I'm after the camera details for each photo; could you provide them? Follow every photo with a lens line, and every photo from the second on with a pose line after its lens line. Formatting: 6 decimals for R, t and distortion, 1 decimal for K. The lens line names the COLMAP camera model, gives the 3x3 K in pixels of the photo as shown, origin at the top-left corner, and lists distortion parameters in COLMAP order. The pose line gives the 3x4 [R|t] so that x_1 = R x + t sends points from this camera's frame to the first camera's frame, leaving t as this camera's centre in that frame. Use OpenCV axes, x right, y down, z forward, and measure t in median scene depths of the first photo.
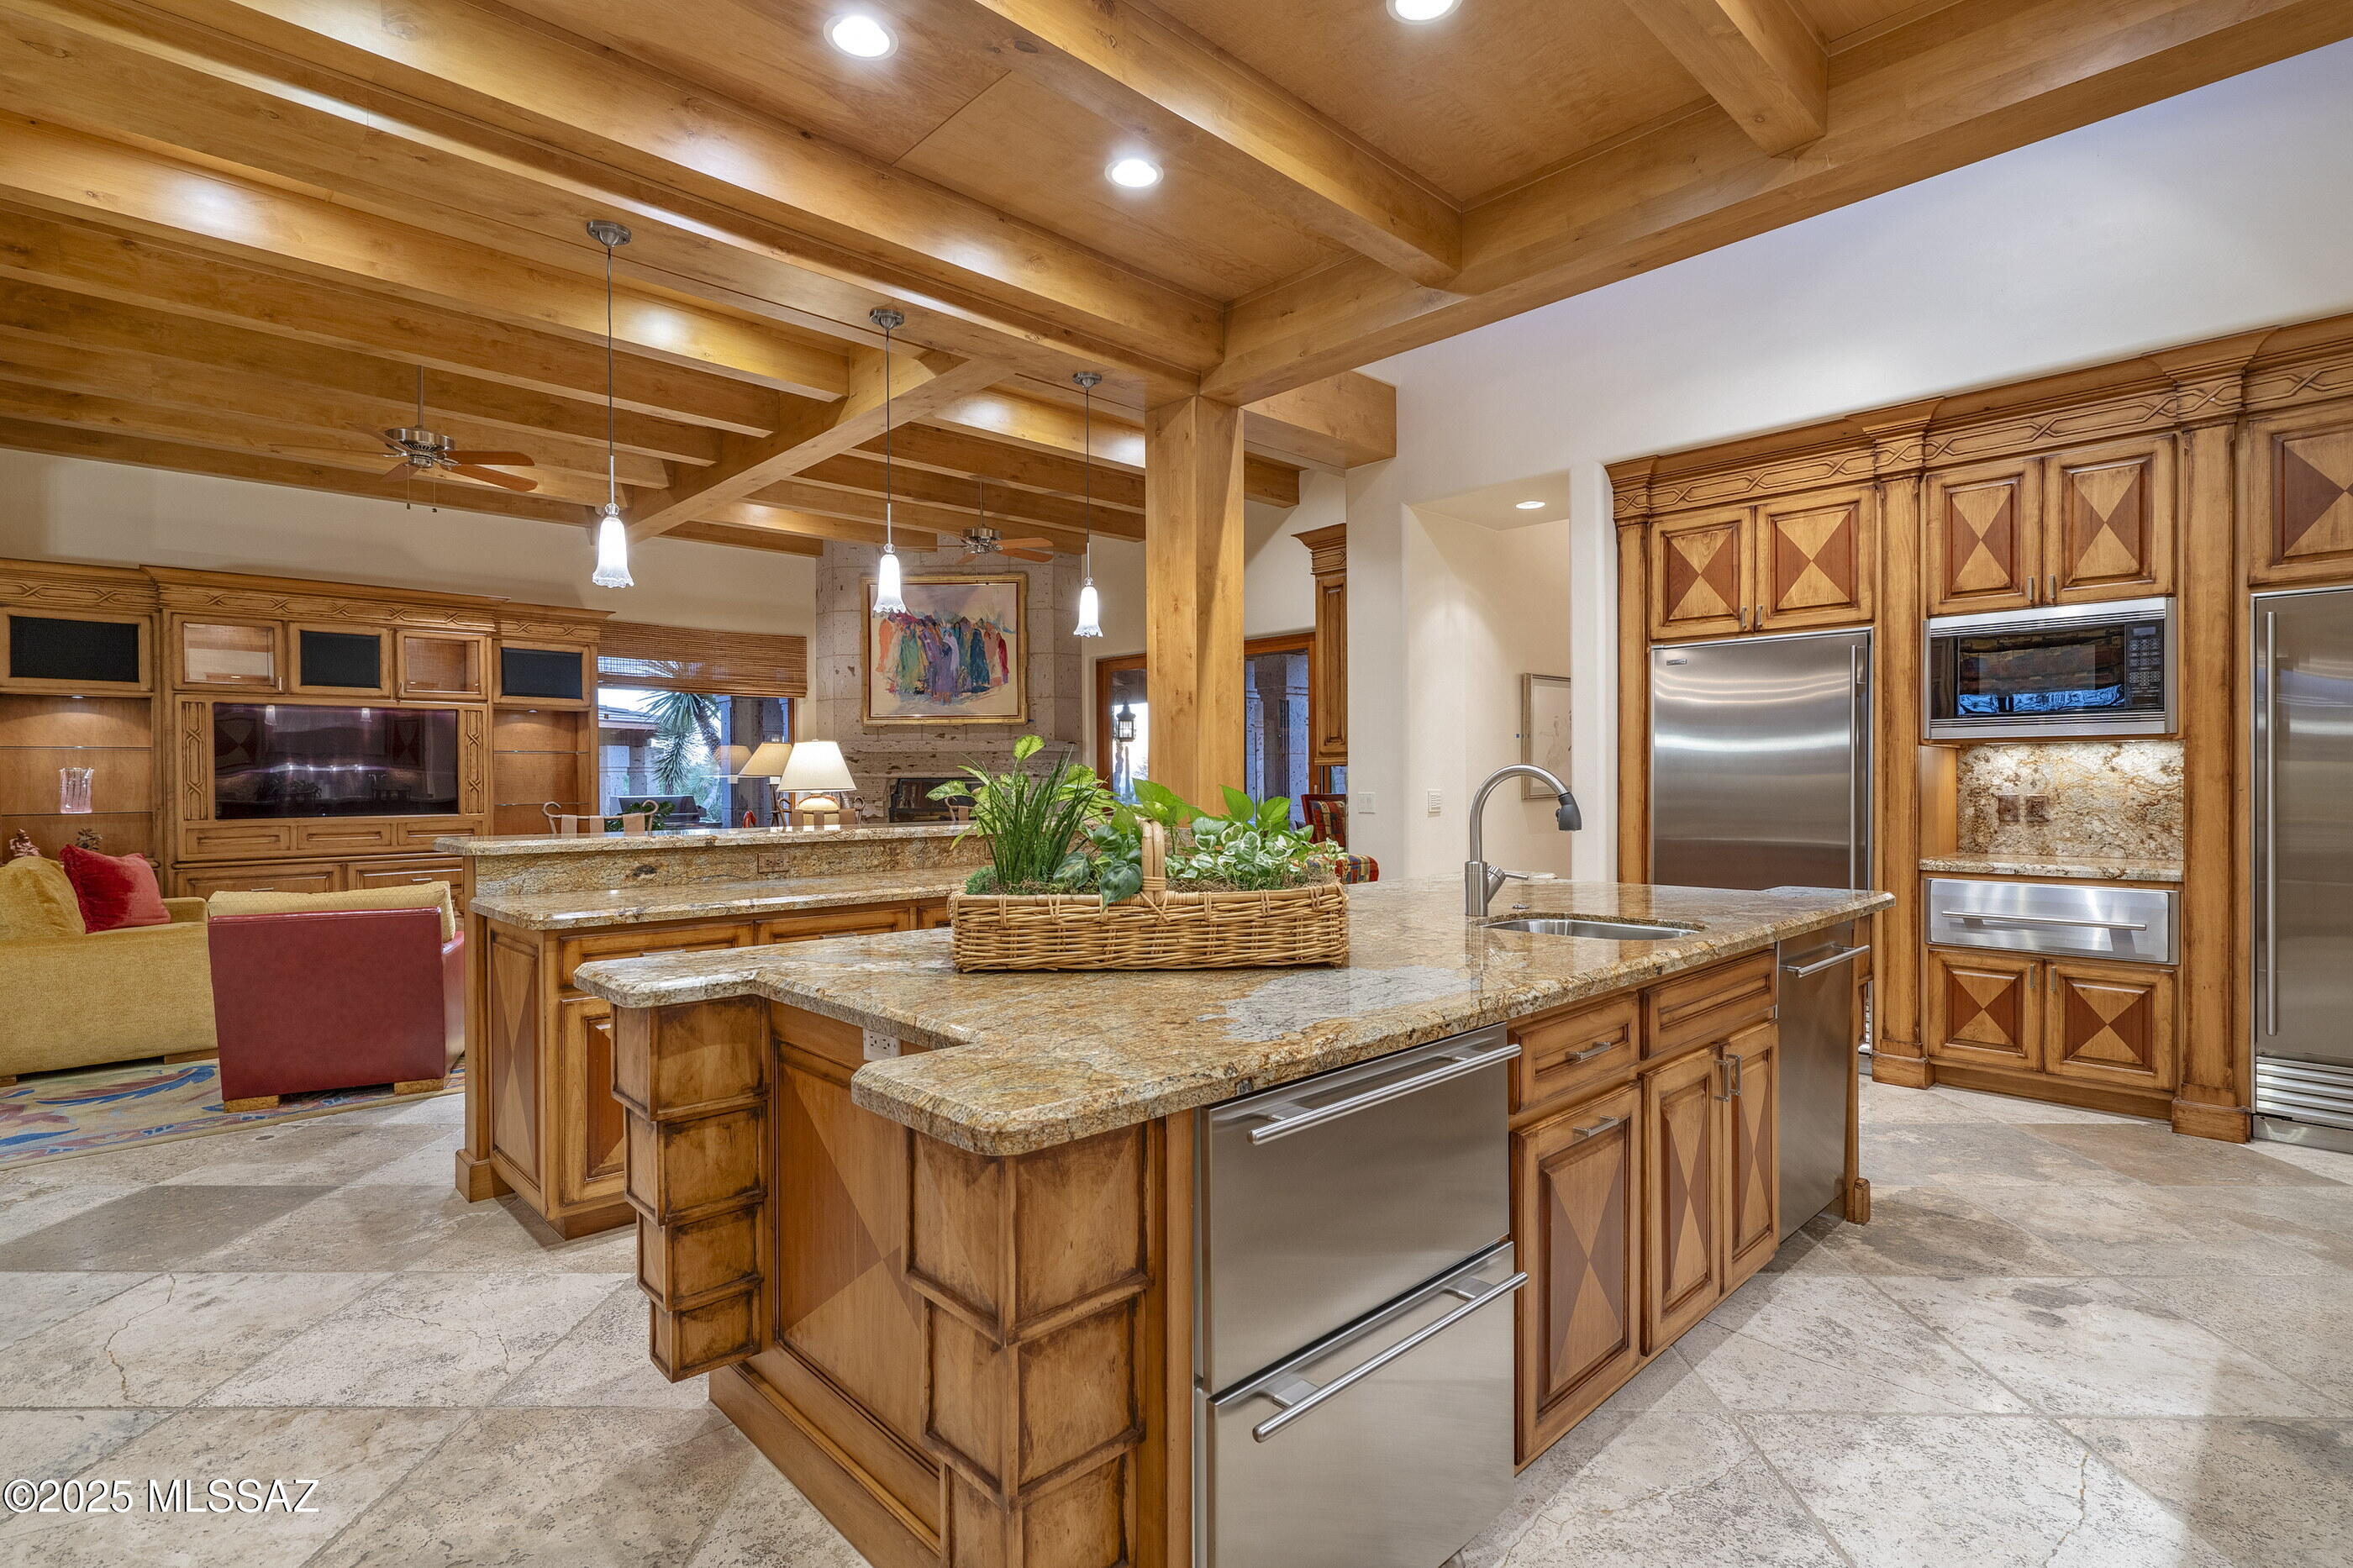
lens RADIAL K [[1127.0, 0, 1184.0], [0, 1127.0, 785.9], [0, 0, 1]] dist [0.005586, -0.000645]
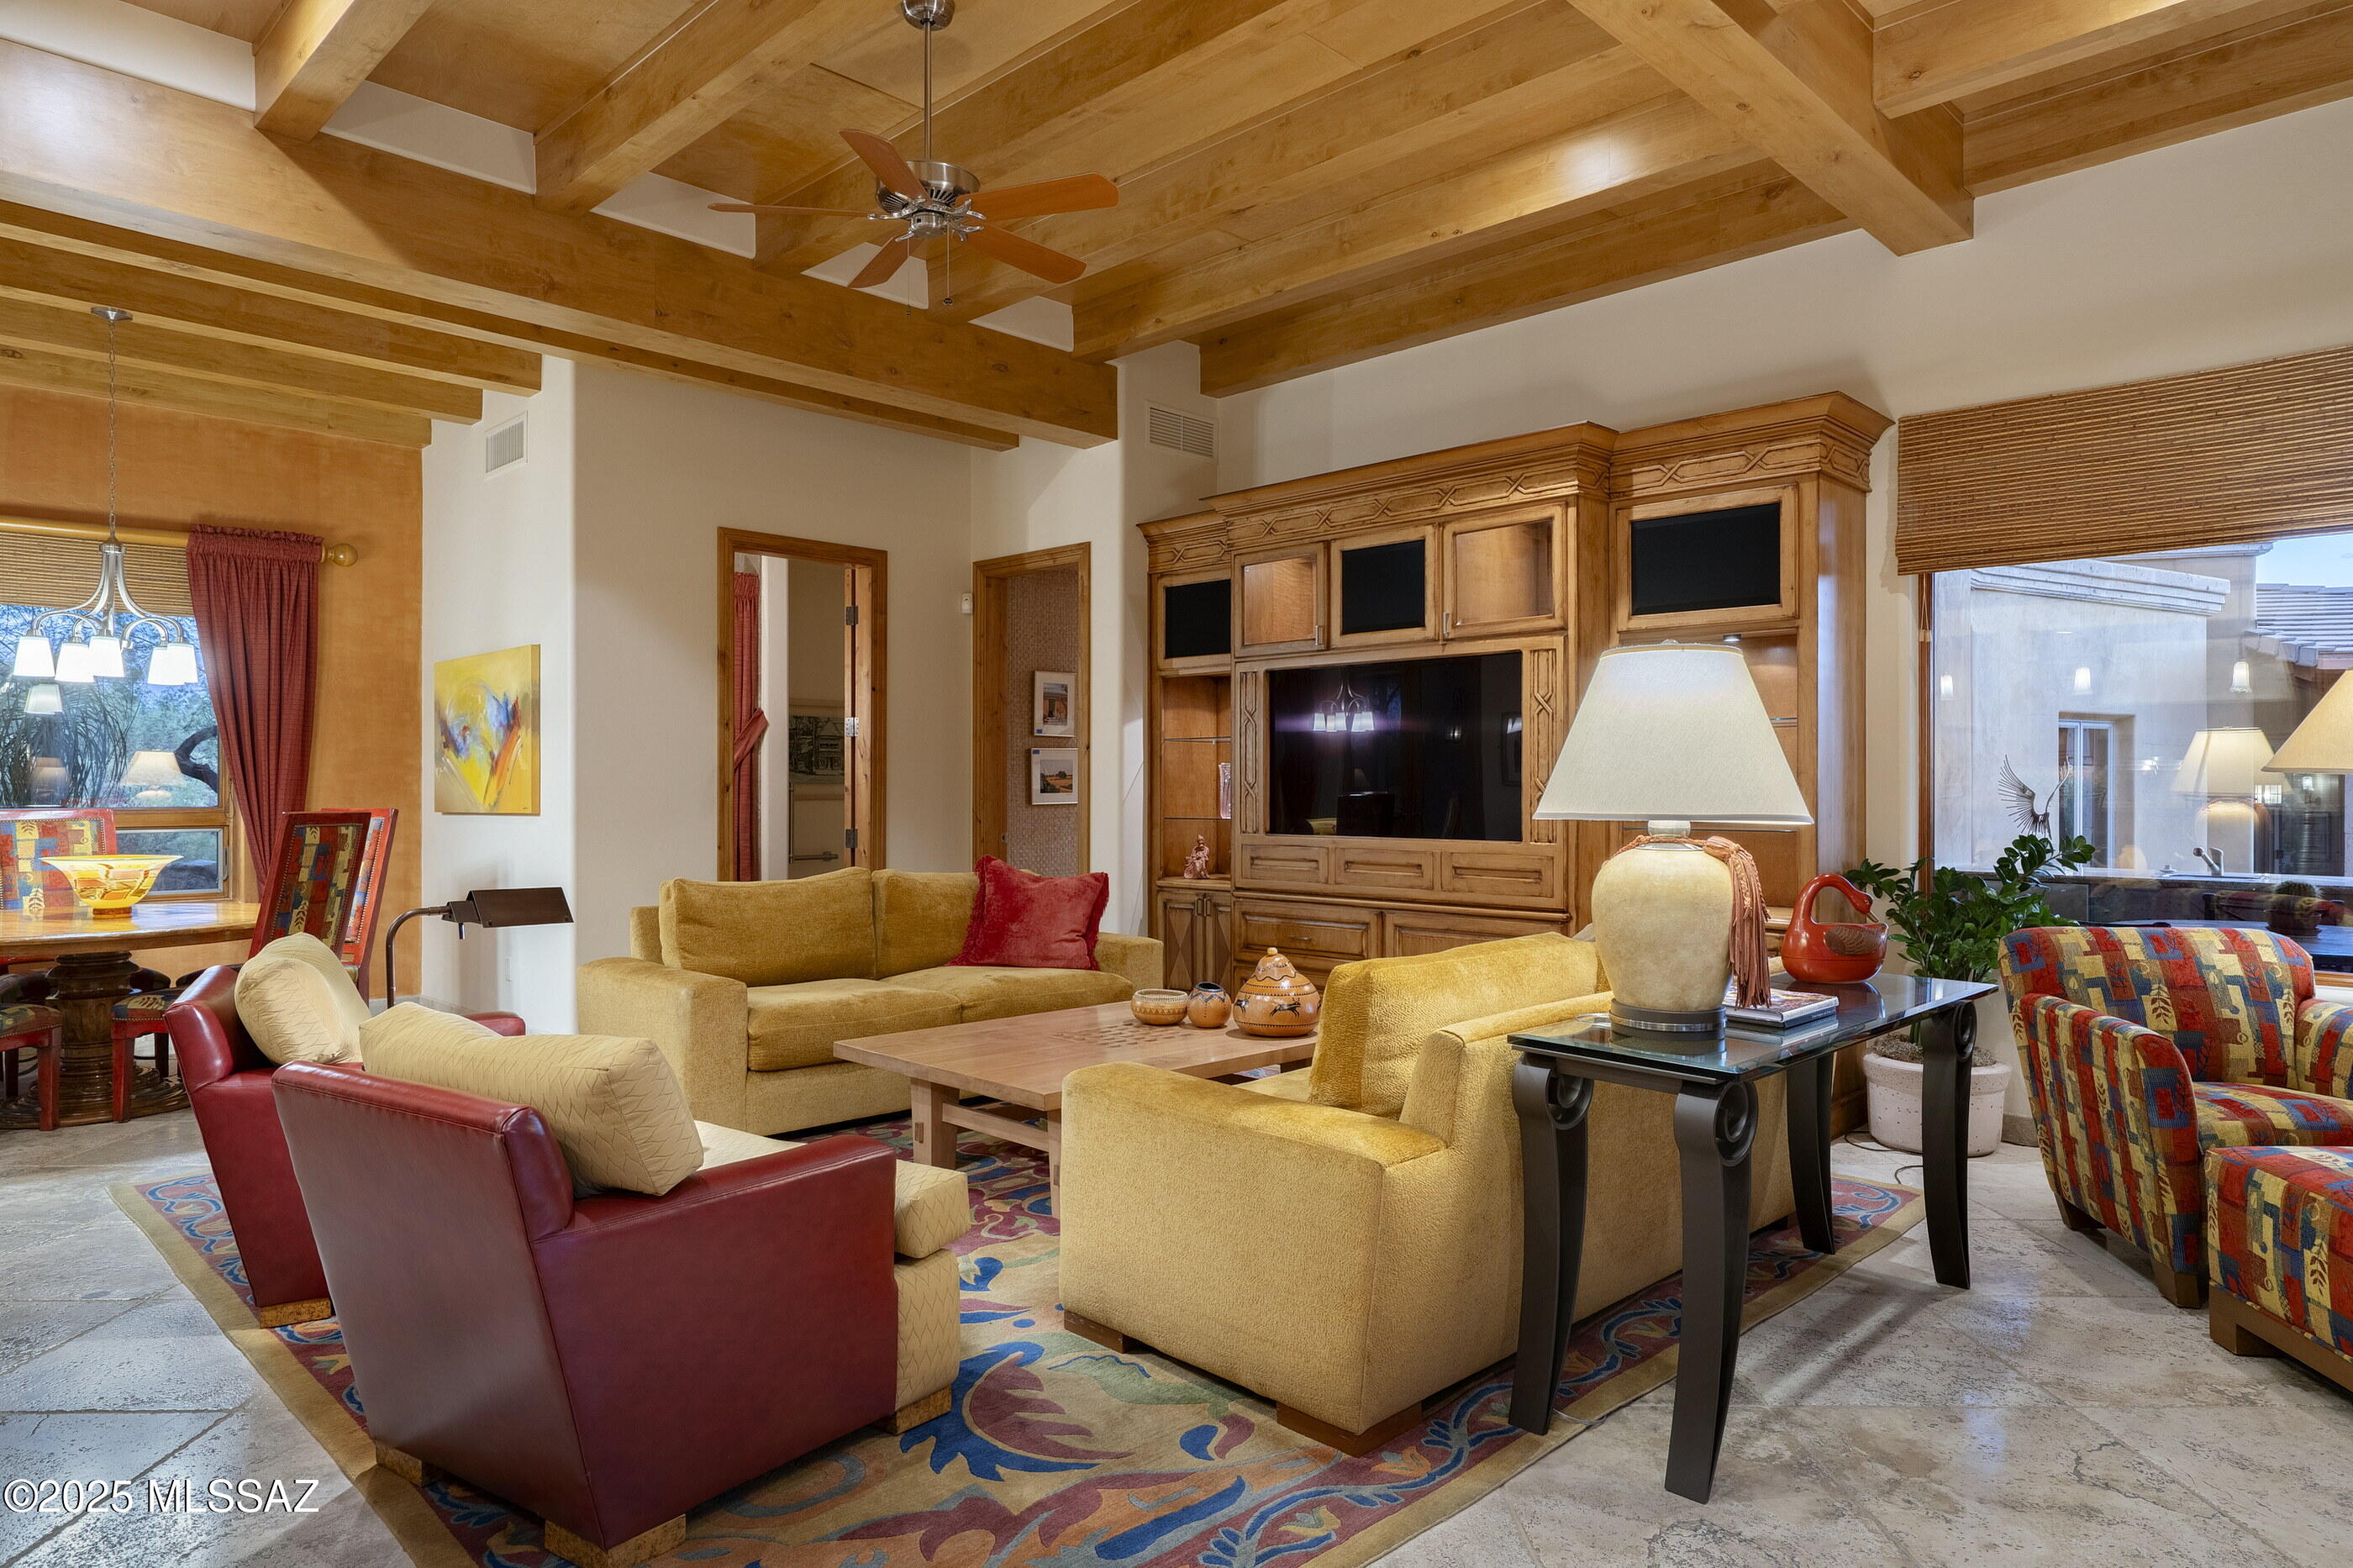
lens RADIAL K [[1403.9, 0, 1195.9], [0, 1403.9, 794.7], [0, 0, 1]] dist [-0.001009, 0.001492]
pose [[0.033139, 0.014140, -0.999351, 0.055991], [-0.008302, 0.999869, 0.013872, -0.011581], [0.999416, 0.007837, 0.033252, 1.556535]]
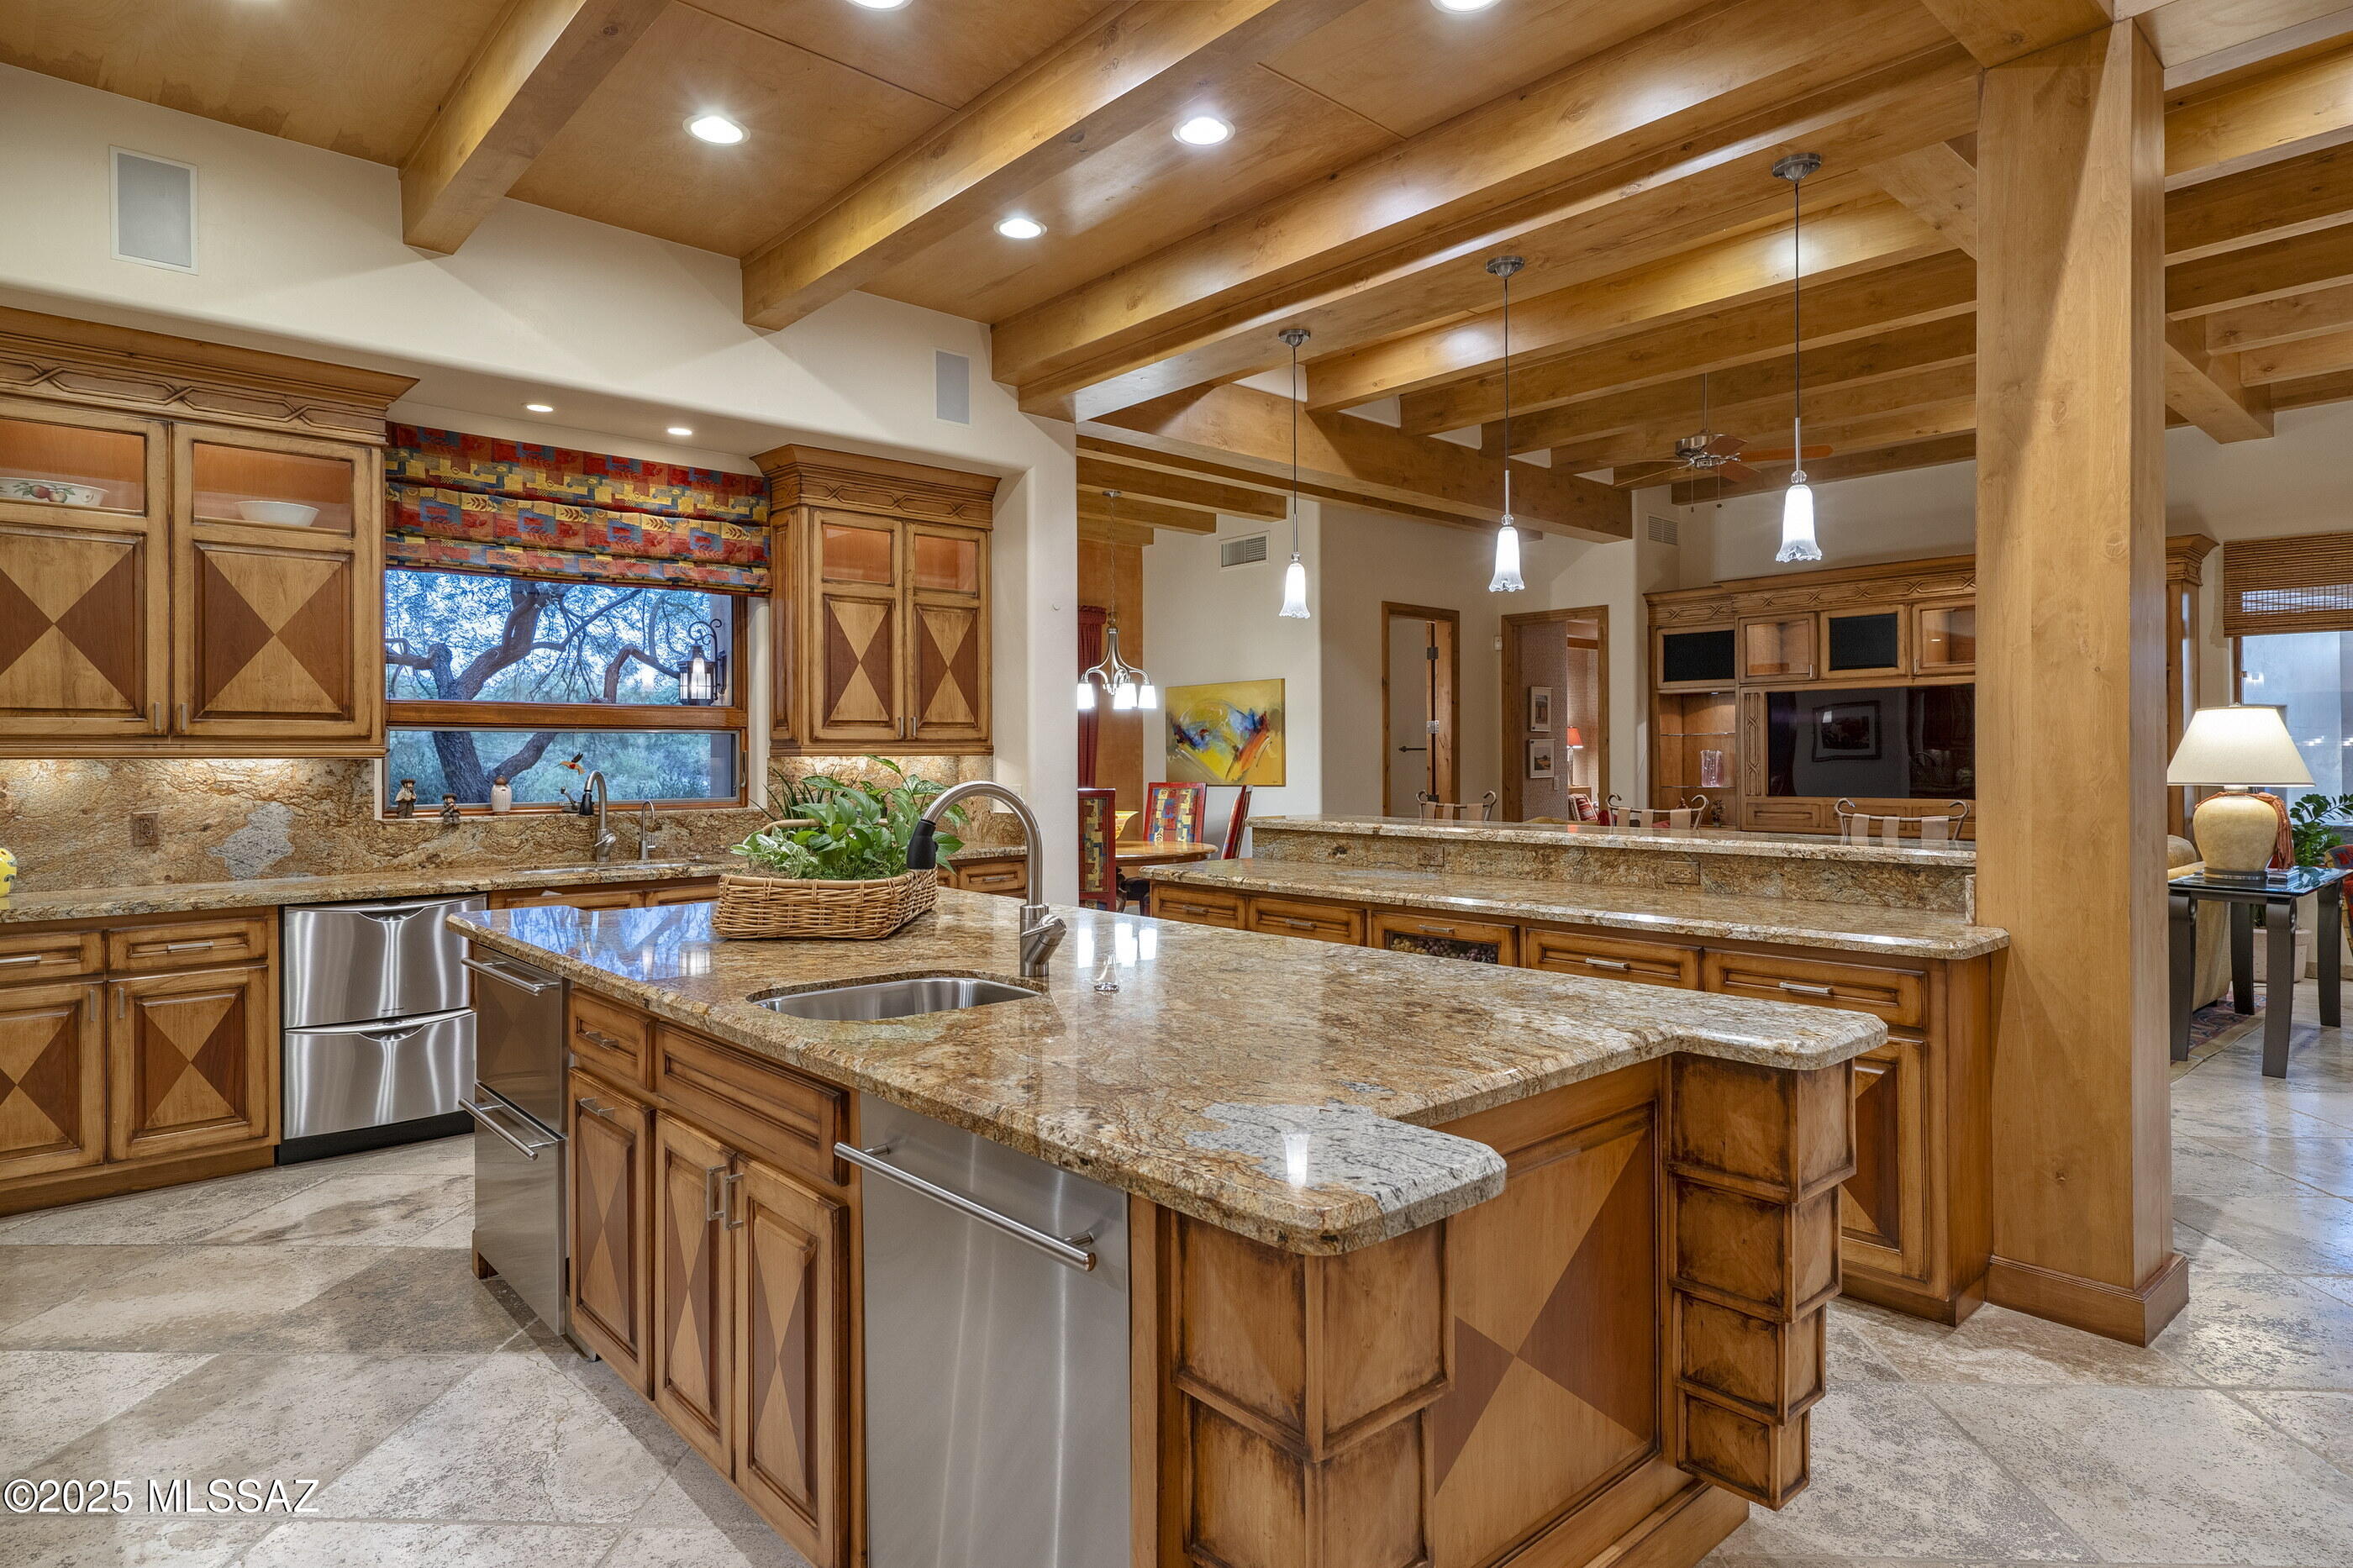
lens RADIAL K [[1302.2, 0, 1180.4], [0, 1302.2, 751.2], [0, 0, 1]] dist [0.005833, -0.000423]
pose [[-0.026211, 0.001910, -0.999655, 0.771748], [-0.002381, 0.999995, 0.001973, -0.027026], [0.999654, 0.002432, -0.026206, 0.755518]]
